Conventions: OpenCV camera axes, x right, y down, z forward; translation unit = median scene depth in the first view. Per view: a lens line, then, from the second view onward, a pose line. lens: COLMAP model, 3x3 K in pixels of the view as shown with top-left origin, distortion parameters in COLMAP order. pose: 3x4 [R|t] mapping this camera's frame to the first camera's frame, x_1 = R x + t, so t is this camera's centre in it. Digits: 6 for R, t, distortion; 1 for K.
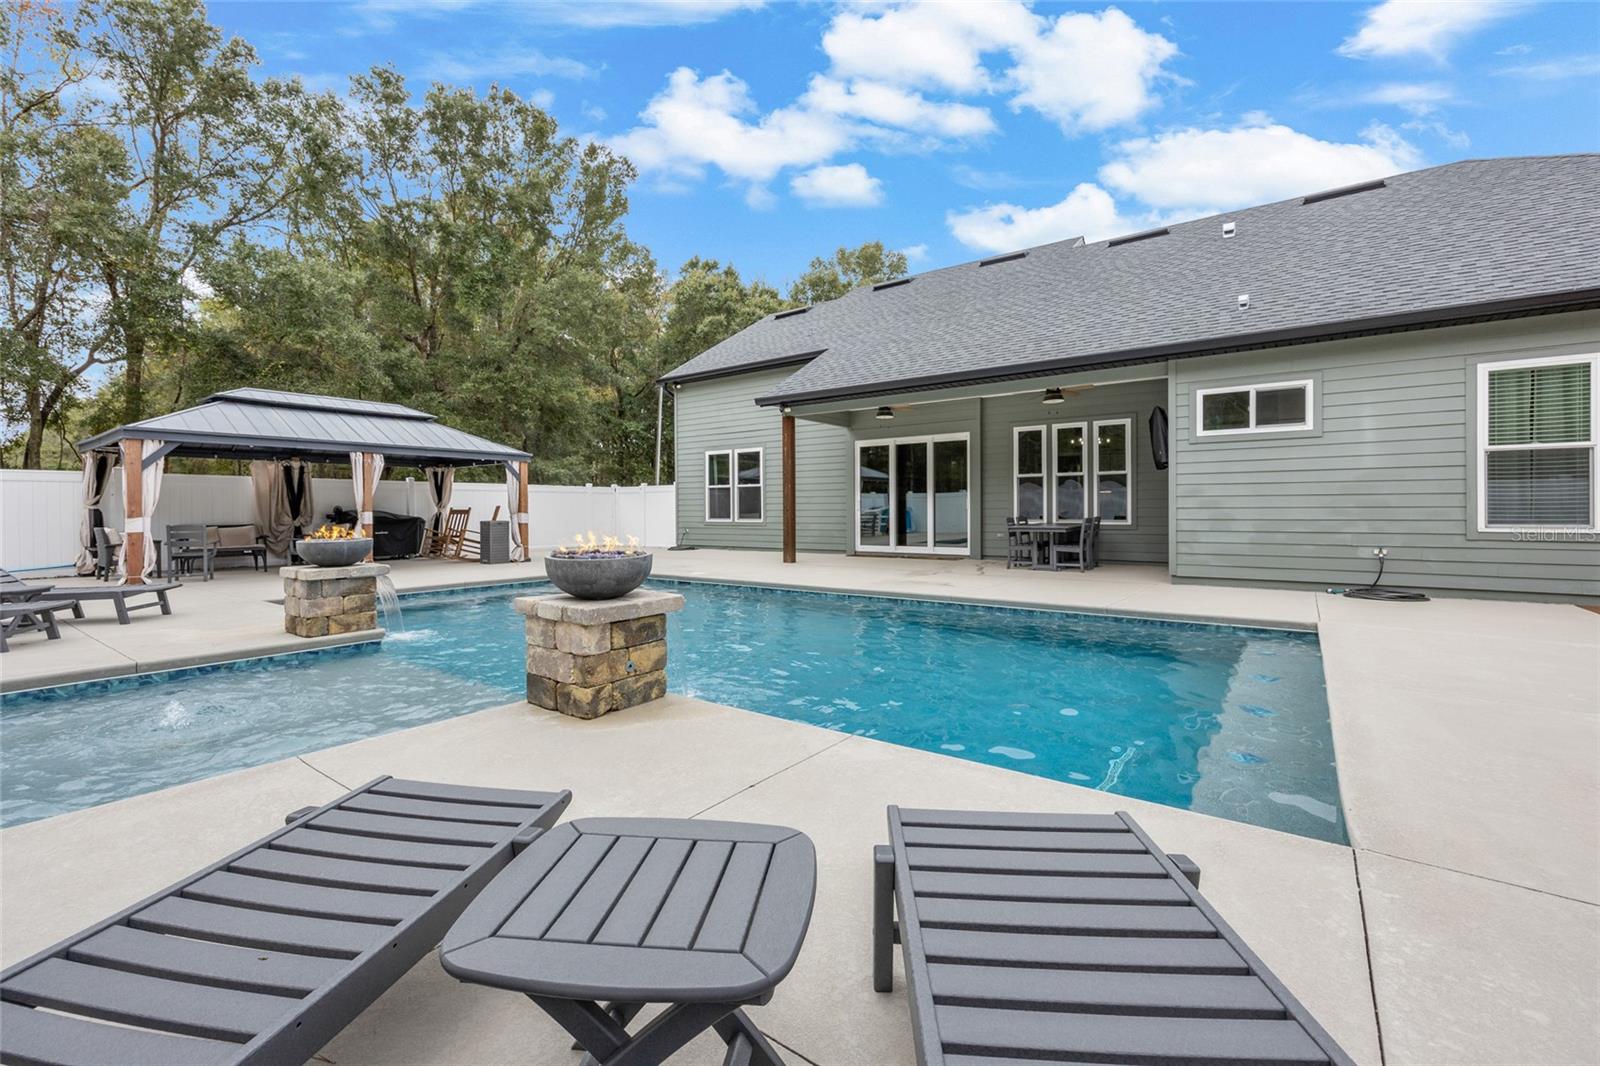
lens RADIAL K [[675.8, 0, 792.9], [0, 675.8, 536.3], [0, 0, 1]] dist [0.000365, 0.000097]
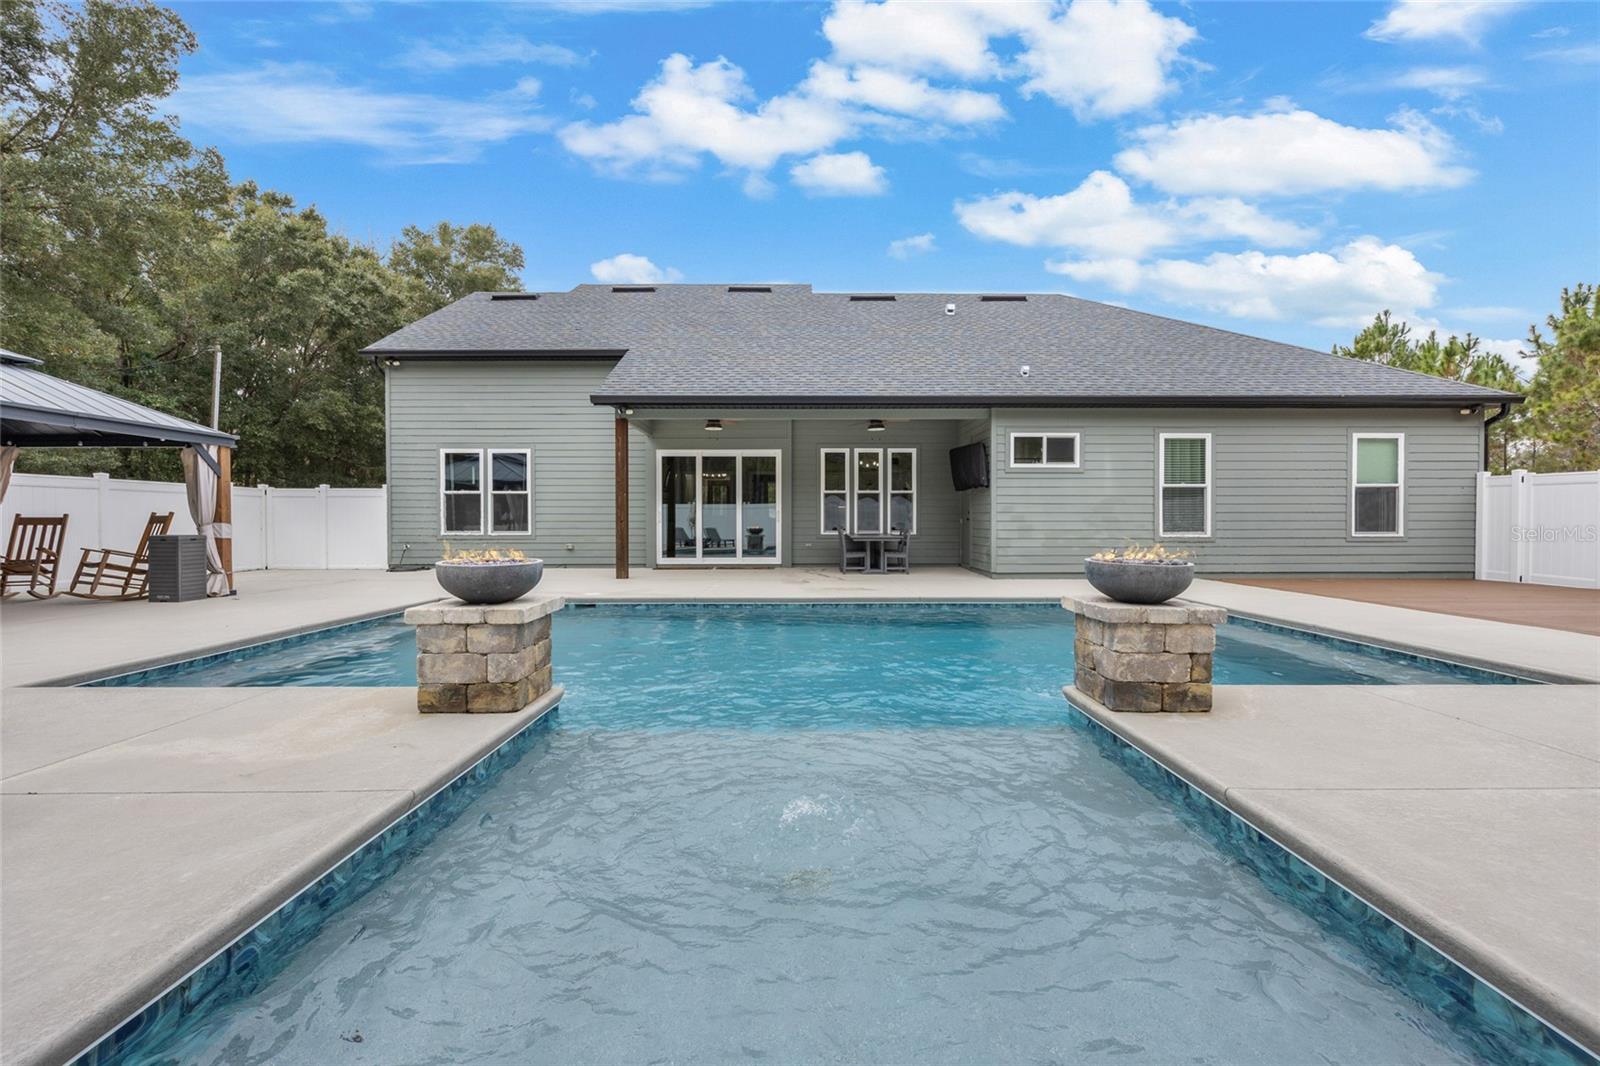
lens RADIAL K [[671.6, 0, 798.4], [0, 671.6, 550.8], [0, 0, 1]] dist [0.001609, 0.000156]
pose [[0.799603, -0.021045, 0.600160, -0.361432], [0.019348, 0.999770, 0.009280, -0.002494], [-0.600217, 0.004192, 0.799826, 0.129809]]
